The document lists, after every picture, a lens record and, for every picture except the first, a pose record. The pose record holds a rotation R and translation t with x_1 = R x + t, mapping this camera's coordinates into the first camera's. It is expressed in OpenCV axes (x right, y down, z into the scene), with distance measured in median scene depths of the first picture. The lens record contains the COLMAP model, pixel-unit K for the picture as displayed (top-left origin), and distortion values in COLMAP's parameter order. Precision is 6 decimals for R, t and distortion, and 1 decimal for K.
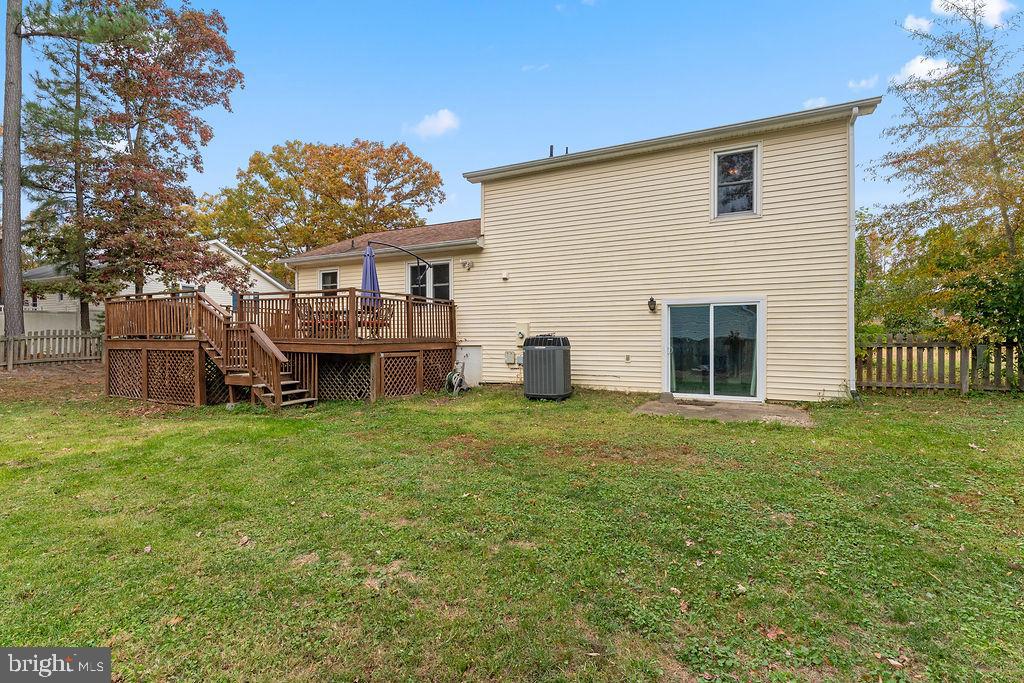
lens RADIAL K [[472.5, 0, 511.7], [0, 472.5, 335.5], [0, 0, 1]] dist [0.001697, -0.000037]
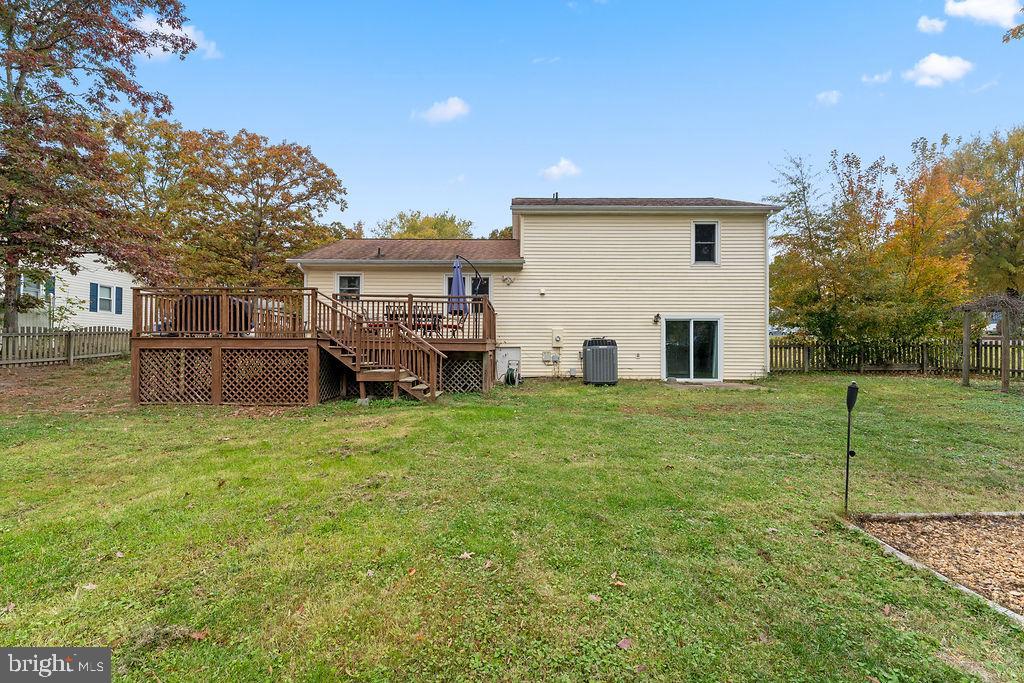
lens RADIAL K [[439.4, 0, 512.0], [0, 439.4, 341.5], [0, 0, 1]] dist [-0.001587, -0.000164]
pose [[0.893152, 0.011204, 0.449615, -0.705073], [-0.006326, 0.999904, -0.012349, 0.025184], [-0.449710, 0.008186, 0.893137, -0.011559]]
